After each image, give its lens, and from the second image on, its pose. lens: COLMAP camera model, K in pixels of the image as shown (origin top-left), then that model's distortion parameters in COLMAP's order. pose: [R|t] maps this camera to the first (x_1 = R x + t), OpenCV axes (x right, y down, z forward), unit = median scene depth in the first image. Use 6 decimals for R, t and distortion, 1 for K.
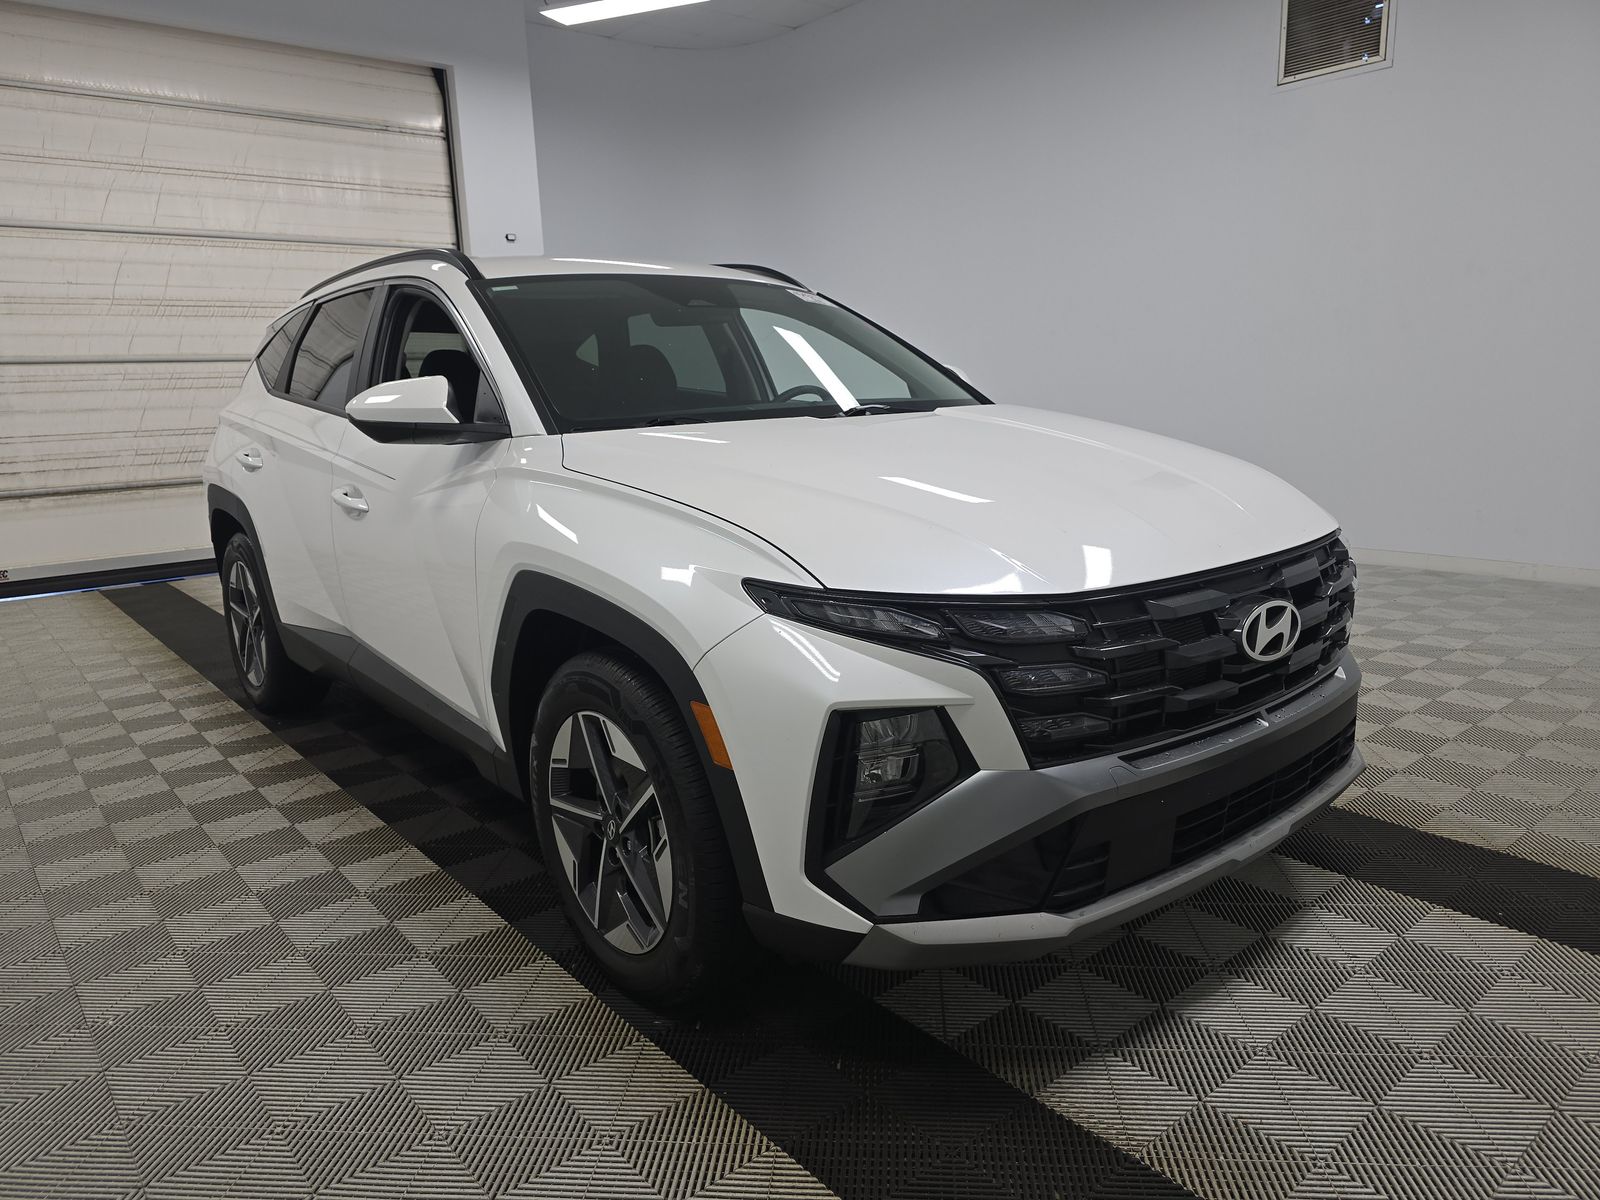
lens RADIAL K [[1093.2, 0, 800.0], [0, 1093.2, 600.0], [0, 0, 1]] dist [0.010715, 0.000842]
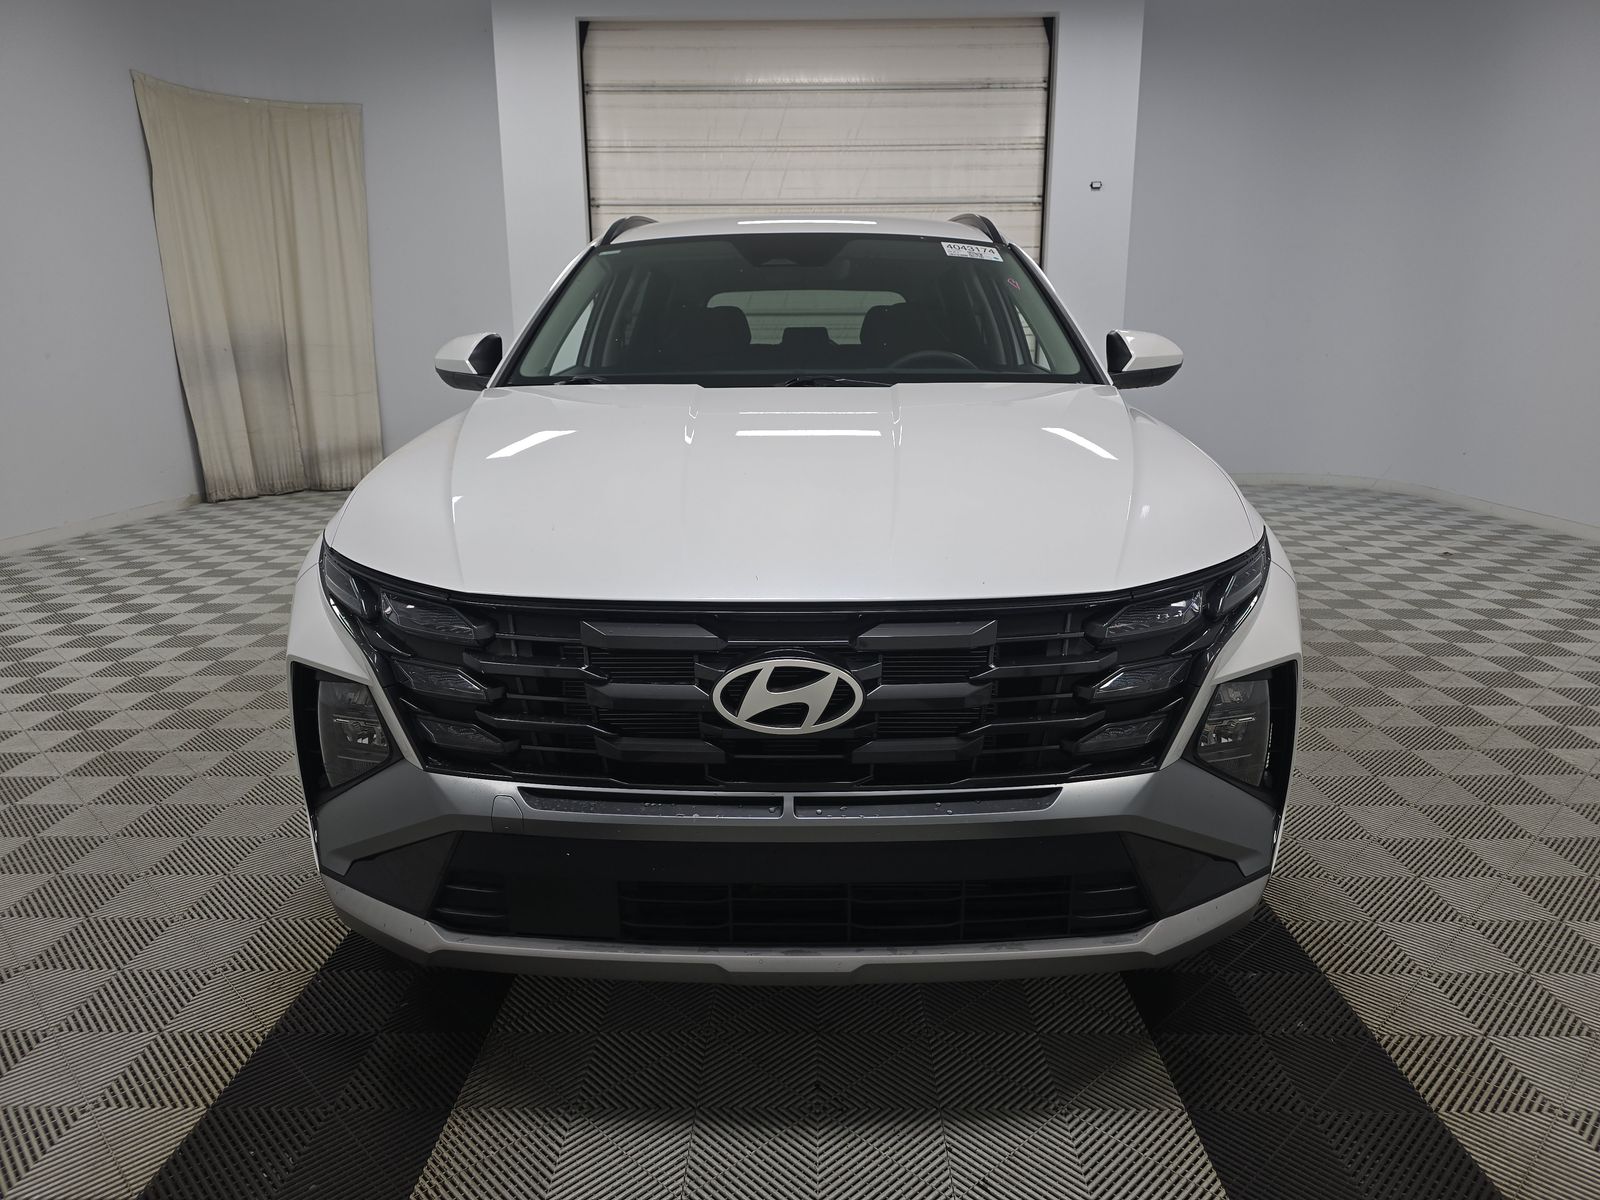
lens RADIAL K [[1078.4, 0, 804.7], [0, 1078.4, 606.7], [0, 0, 1]] dist [0.033807, -0.029985]
pose [[0.761471, 0.178834, -0.623041, 0.245539], [-0.146721, 0.983794, 0.103062, -0.030836], [0.631376, 0.012935, 0.775369, 0.117290]]
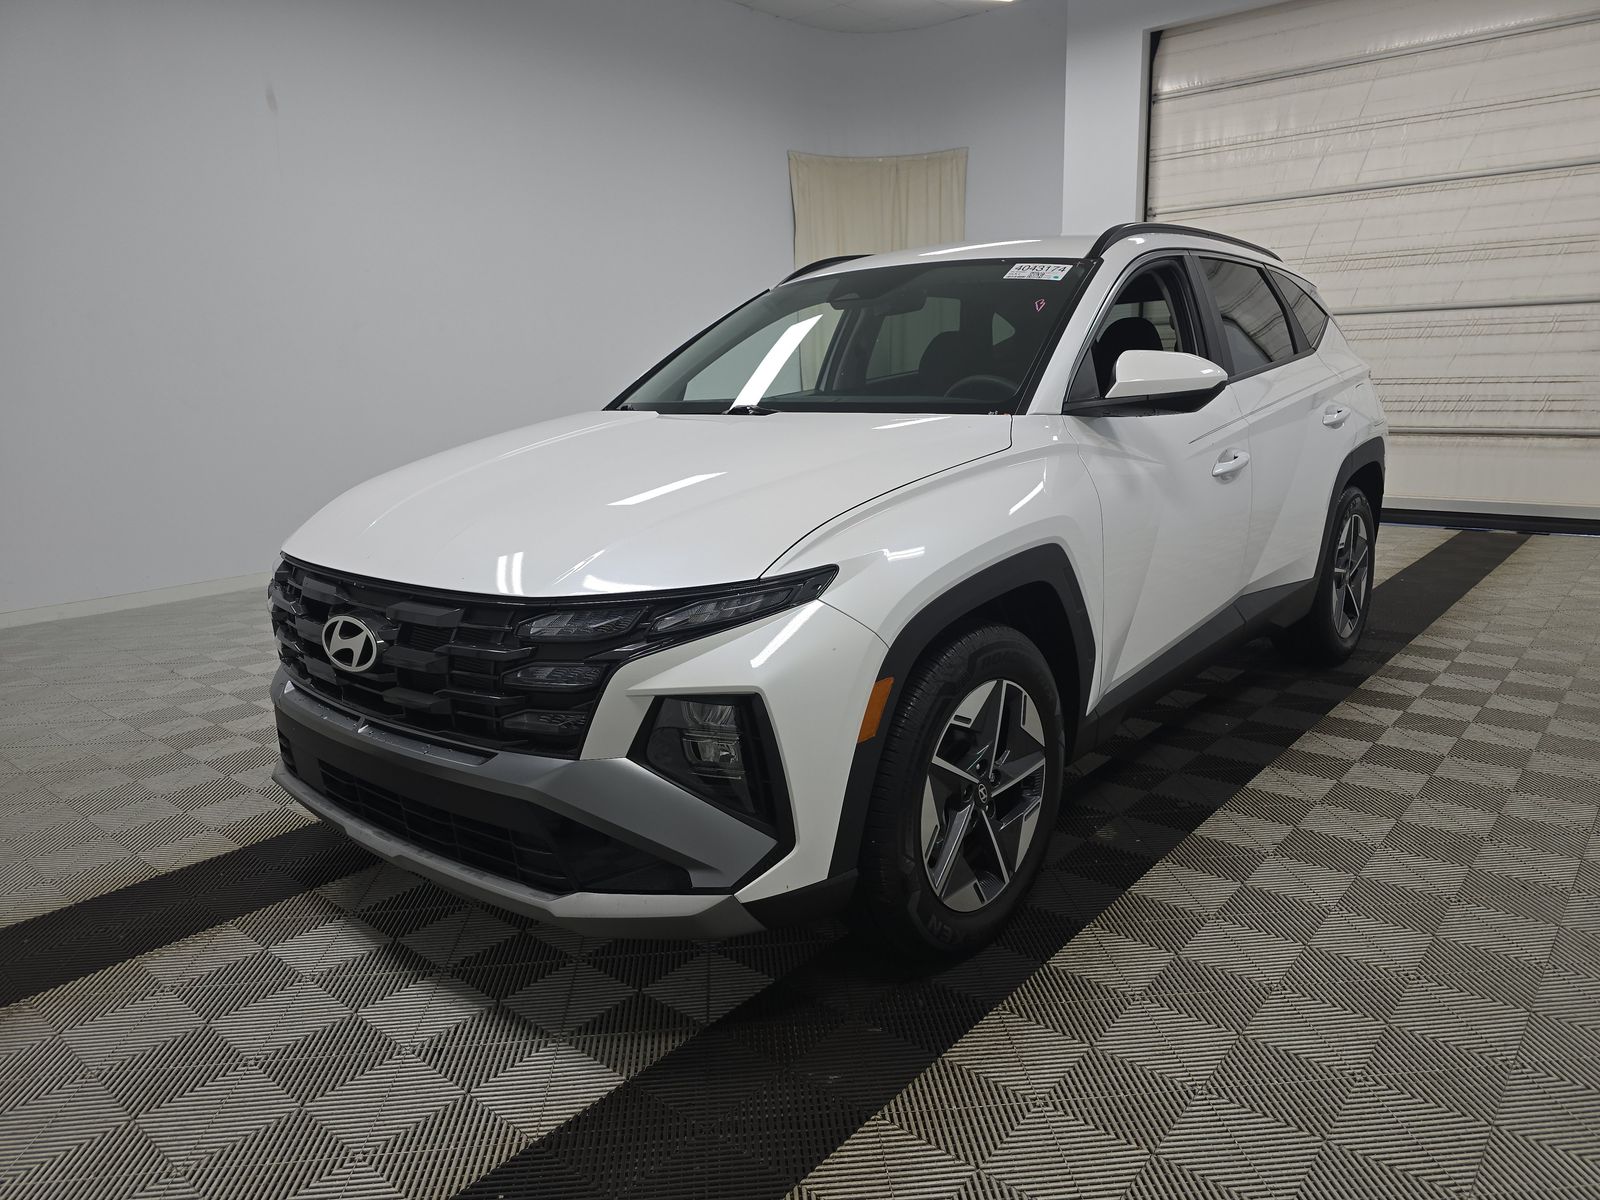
lens RADIAL K [[1078.4, 0, 804.7], [0, 1078.4, 606.7], [0, 0, 1]] dist [0.033807, -0.029985]
pose [[0.174124, 0.240069, -0.955012, 0.412362], [-0.169709, 0.962632, 0.211042, -0.083215], [0.969990, 0.125327, 0.208359, 0.330900]]
